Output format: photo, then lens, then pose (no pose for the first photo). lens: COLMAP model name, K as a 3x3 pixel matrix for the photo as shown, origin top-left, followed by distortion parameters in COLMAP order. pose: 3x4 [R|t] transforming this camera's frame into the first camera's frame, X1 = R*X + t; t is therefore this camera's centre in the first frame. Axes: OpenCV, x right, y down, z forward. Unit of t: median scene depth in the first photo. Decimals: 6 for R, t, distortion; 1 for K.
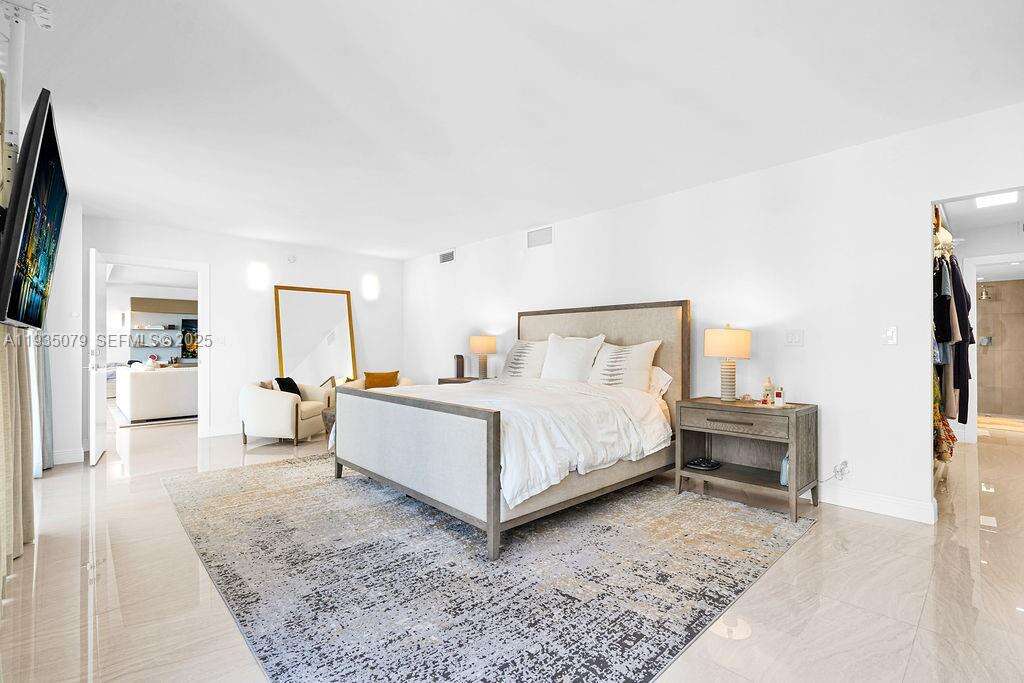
lens RADIAL K [[450.7, 0, 508.8], [0, 450.7, 341.0], [0, 0, 1]] dist [-0.004565, -0.000122]
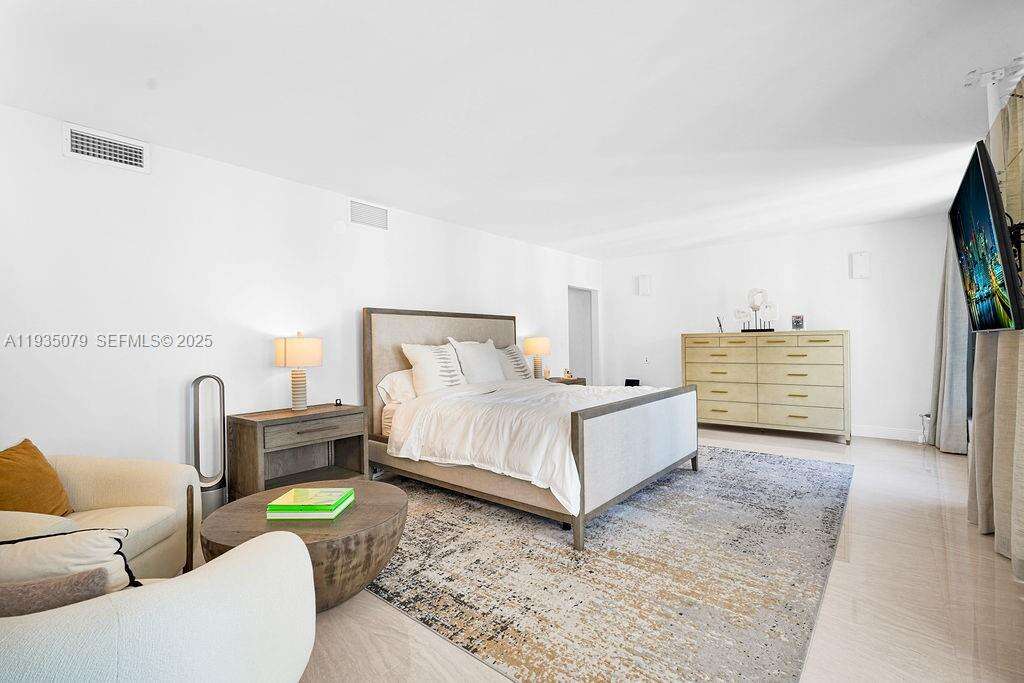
lens RADIAL K [[450.7, 0, 509.0], [0, 450.7, 345.9], [0, 0, 1]] dist [-0.004565, -0.000122]
pose [[-0.110720, -0.005981, 0.993834, -1.474674], [0.006237, 0.999958, 0.006712, -0.008998], [-0.993832, 0.006941, -0.110678, 1.675256]]
